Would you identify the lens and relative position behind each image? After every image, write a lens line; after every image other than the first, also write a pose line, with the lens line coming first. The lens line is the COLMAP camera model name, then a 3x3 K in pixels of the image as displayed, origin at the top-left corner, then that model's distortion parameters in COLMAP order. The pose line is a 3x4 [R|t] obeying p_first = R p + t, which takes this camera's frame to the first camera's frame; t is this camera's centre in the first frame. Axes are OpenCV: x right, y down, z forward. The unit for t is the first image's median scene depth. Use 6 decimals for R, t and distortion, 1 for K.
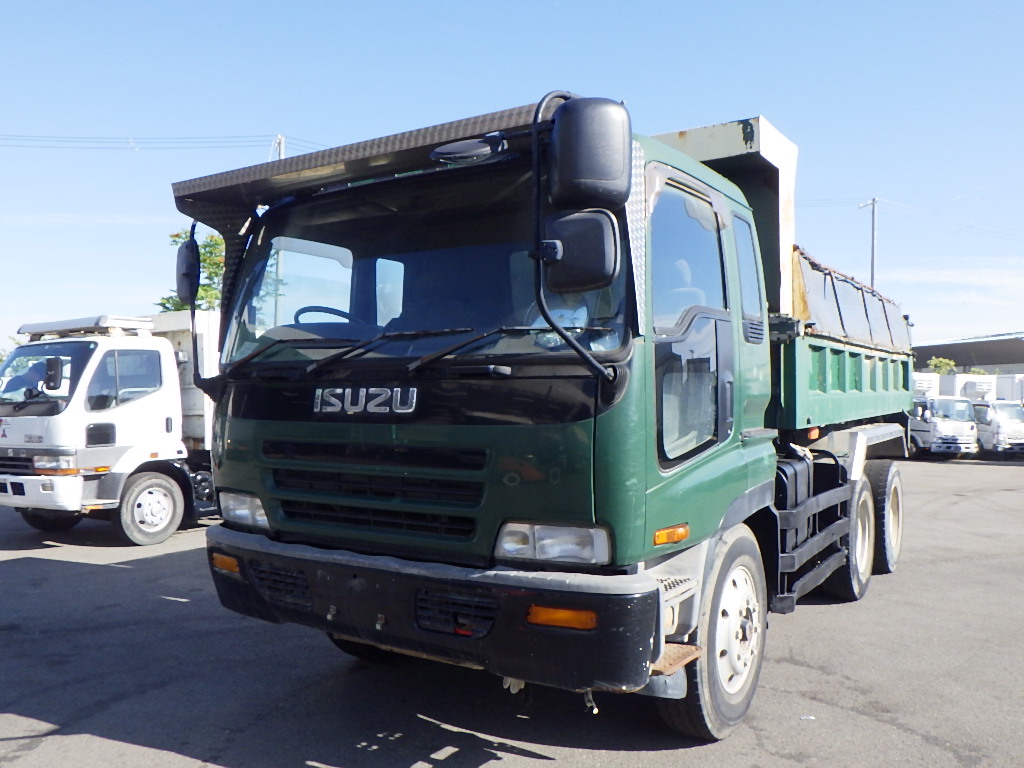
lens RADIAL K [[834.5, 0, 512.0], [0, 834.5, 384.0], [0, 0, 1]] dist [0.076498, 0.002572]
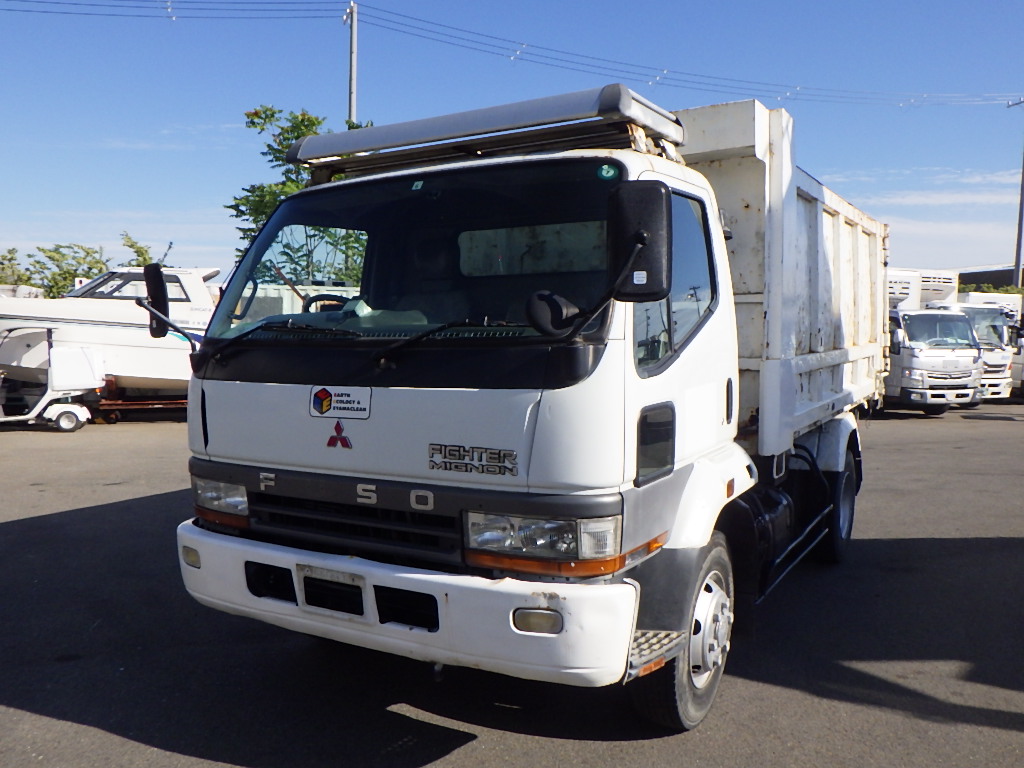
lens RADIAL K [[845.4, 0, 512.0], [0, 845.4, 384.0], [0, 0, 1]] dist [-0.002437, 0.000299]
pose [[0.998462, 0.007987, 0.054862, -0.559399], [-0.011089, 0.998342, 0.056487, 0.019885], [-0.054320, -0.057008, 0.996895, 0.692015]]
